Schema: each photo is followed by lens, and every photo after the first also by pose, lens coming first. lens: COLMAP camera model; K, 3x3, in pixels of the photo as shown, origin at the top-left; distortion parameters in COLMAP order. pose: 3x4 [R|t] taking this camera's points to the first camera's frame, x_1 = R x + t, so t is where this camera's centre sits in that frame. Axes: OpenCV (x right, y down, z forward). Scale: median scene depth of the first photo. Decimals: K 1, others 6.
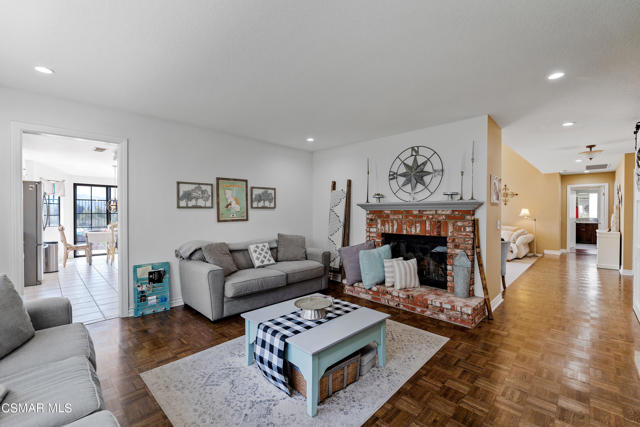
lens RADIAL K [[269.7, 0, 320.0], [0, 269.7, 213.5], [0, 0, 1]] dist [0.001415, -0.000070]
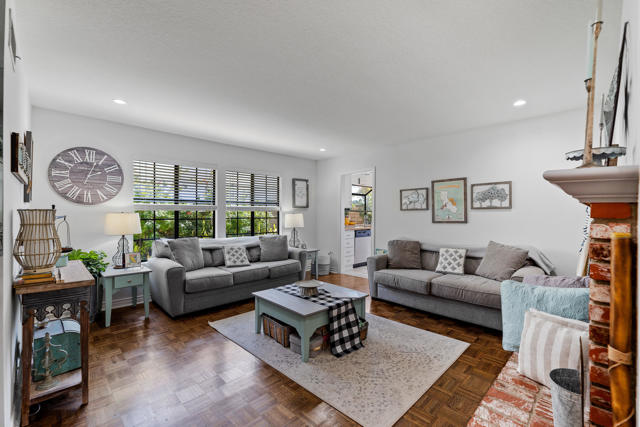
lens RADIAL K [[283.7, 0, 333.5], [0, 283.7, 213.3], [0, 0, 1]] dist [0.002885, 0.000139]
pose [[0.017849, -0.000266, -0.999841, 0.691051], [-0.002755, 0.999996, -0.000315, -0.004277], [0.999837, 0.002761, 0.017848, 0.562816]]
